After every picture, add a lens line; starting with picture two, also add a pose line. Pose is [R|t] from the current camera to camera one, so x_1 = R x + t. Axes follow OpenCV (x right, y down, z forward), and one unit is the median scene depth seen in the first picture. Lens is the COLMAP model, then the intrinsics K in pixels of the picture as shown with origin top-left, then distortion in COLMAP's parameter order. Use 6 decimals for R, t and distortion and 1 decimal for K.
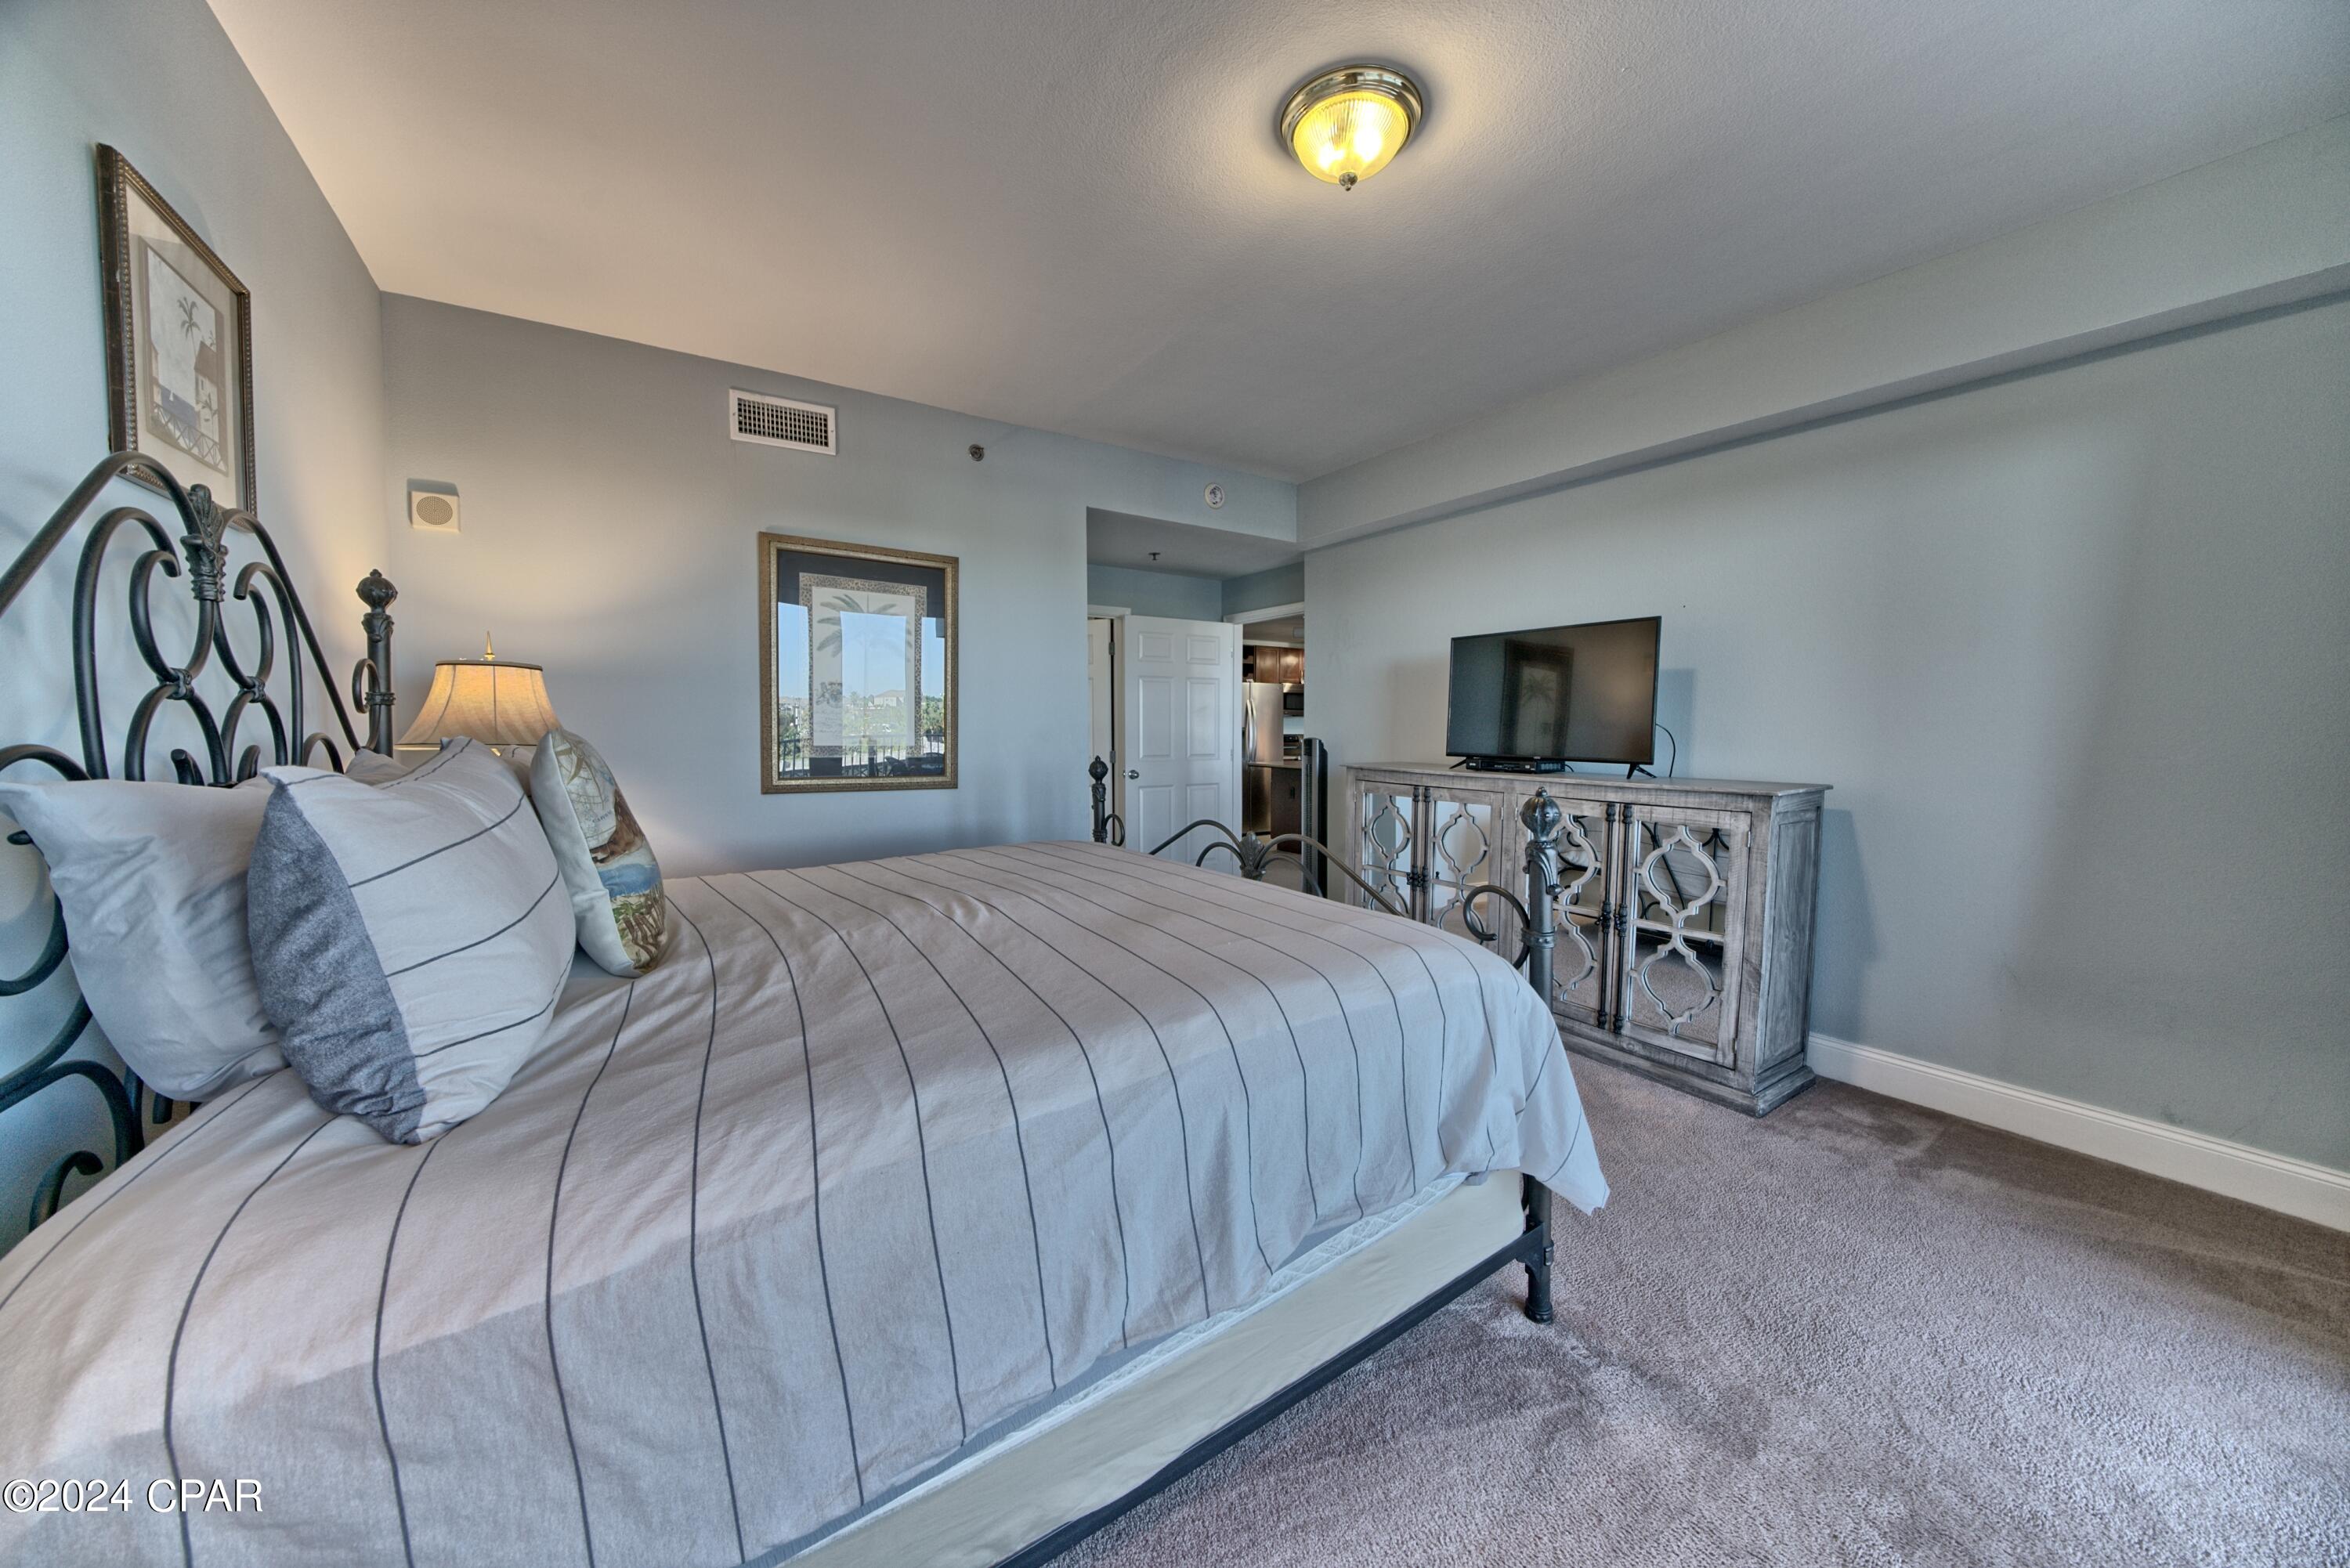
lens RADIAL K [[809.4, 0, 1178.7], [0, 809.4, 778.0], [0, 0, 1]] dist [-0.027703, 0.002539]
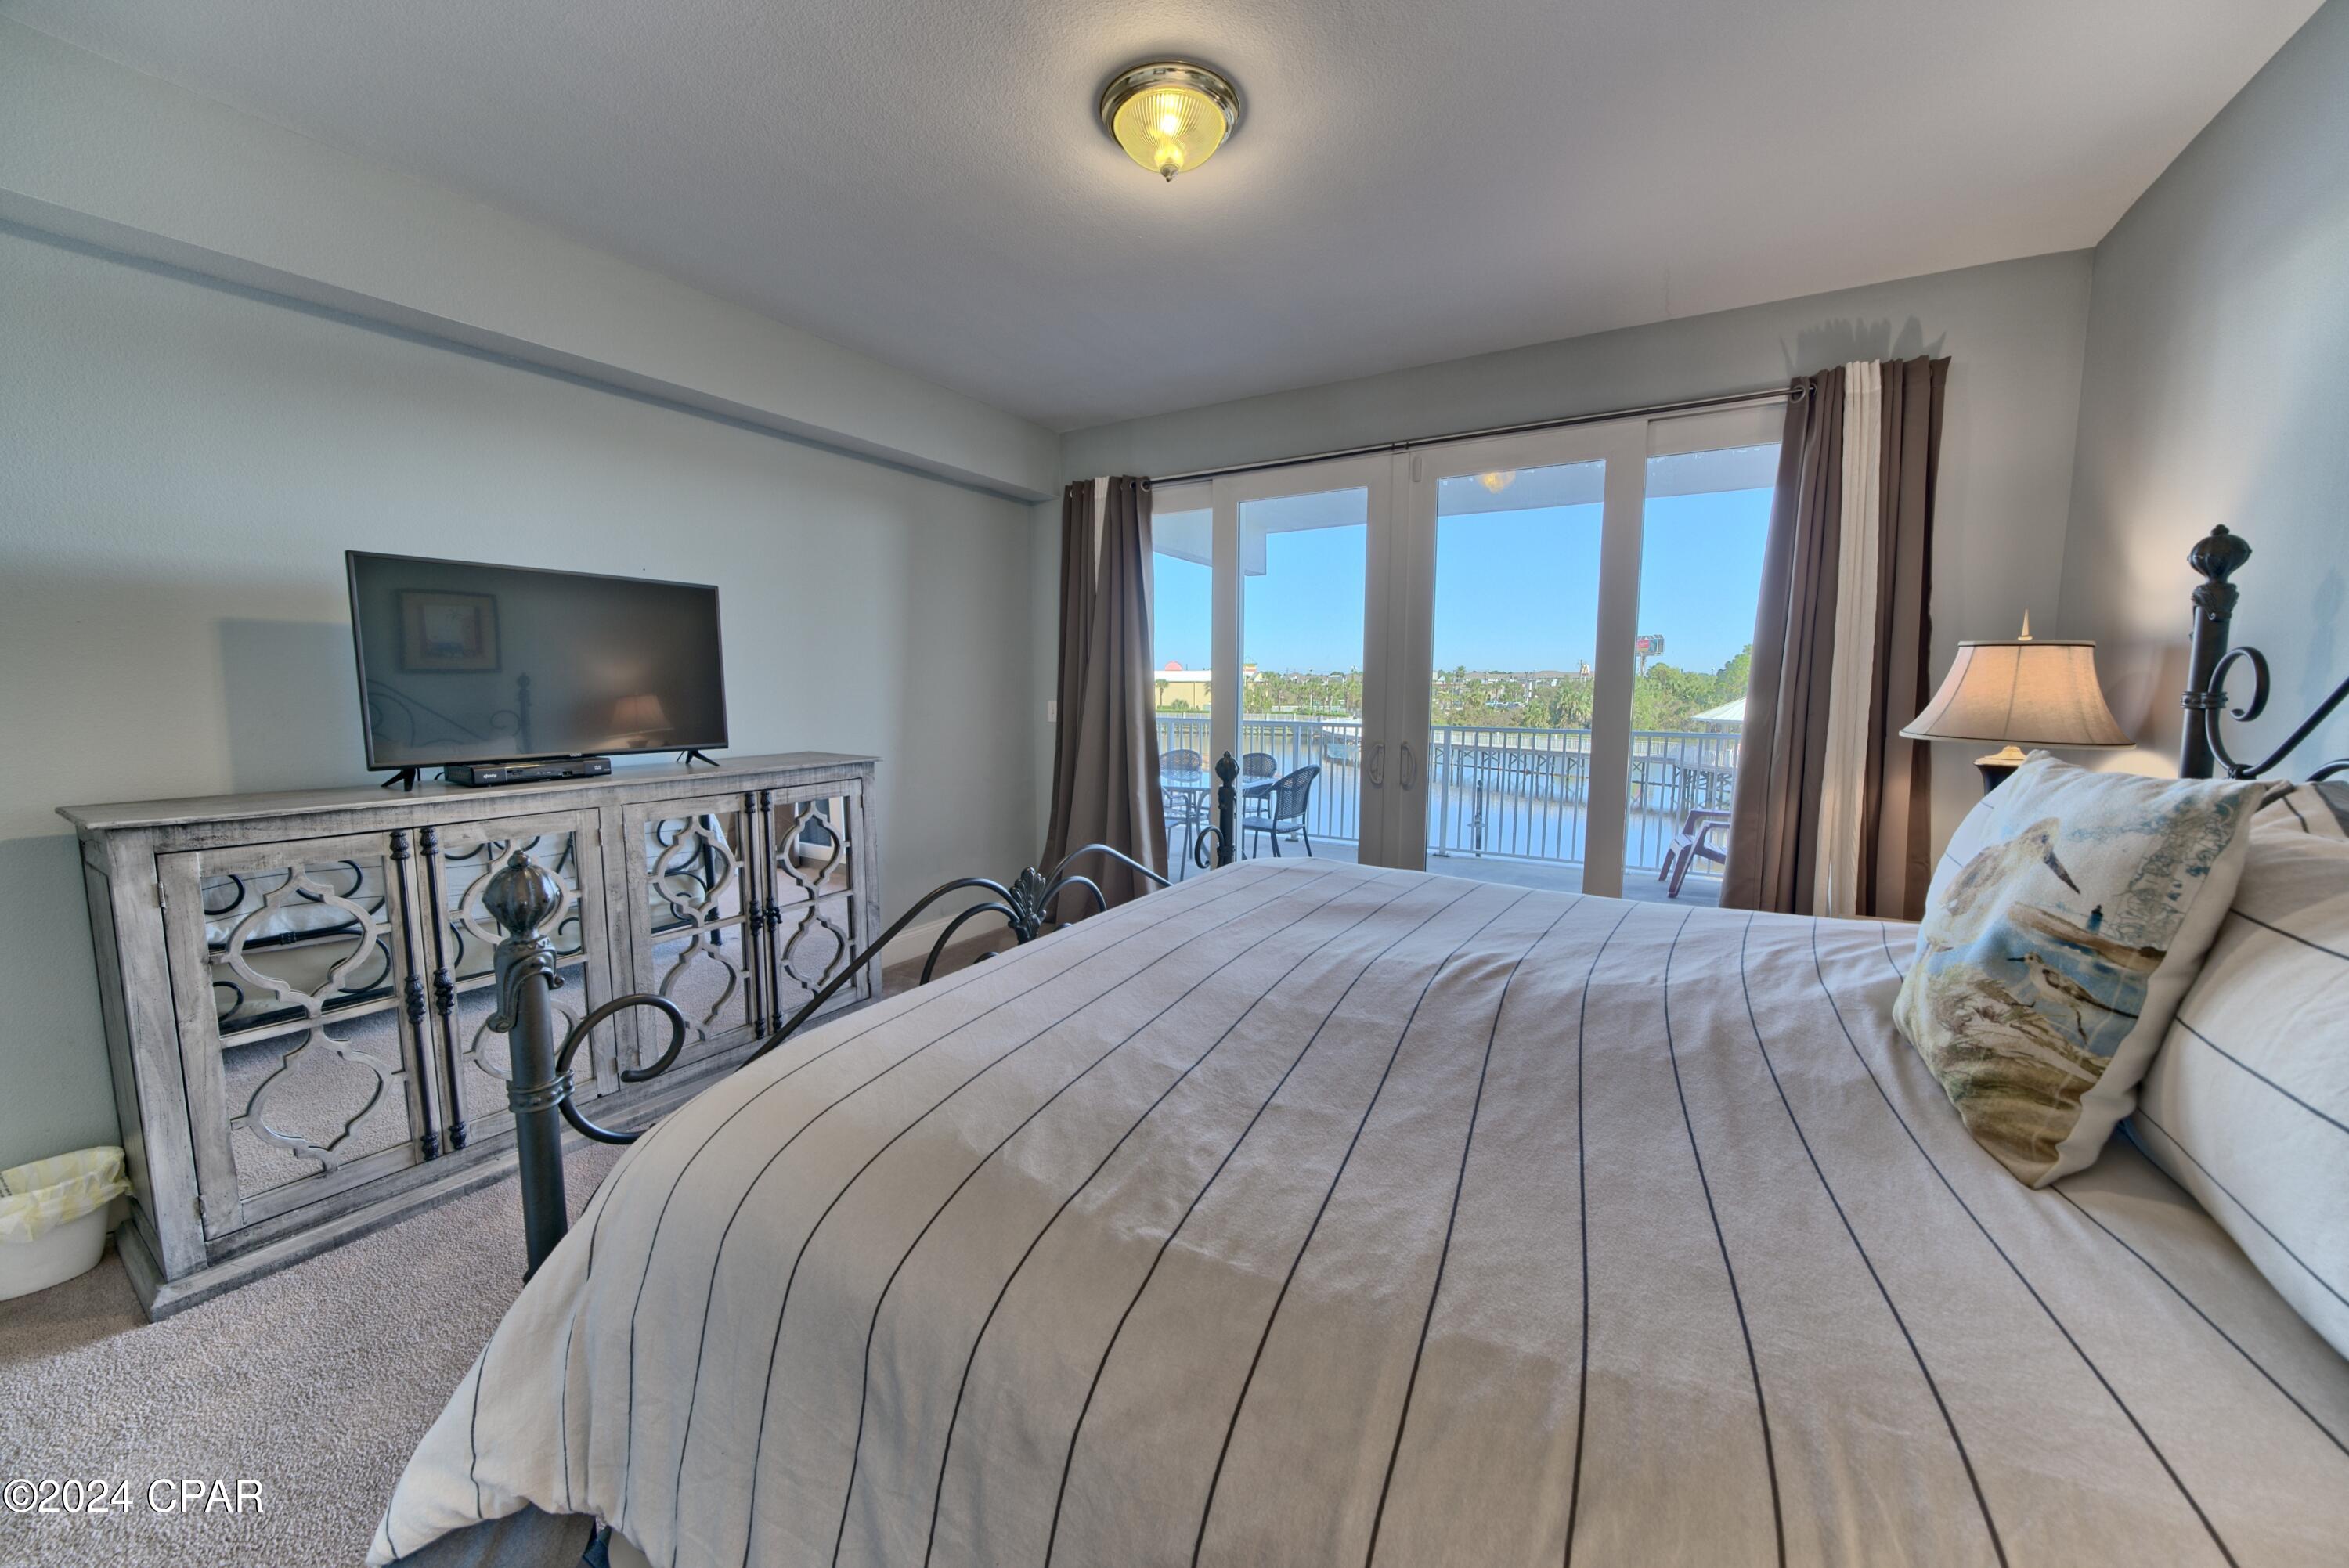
lens RADIAL K [[841.5, 0, 1174.5], [0, 841.5, 784.0], [0, 0, 1]] dist [-0.039930, 0.000006]
pose [[-0.573691, -0.077645, 0.815383, -0.487852], [0.052233, 0.990002, 0.131024, -0.075402], [-0.817405, 0.117757, -0.563899, 1.152364]]
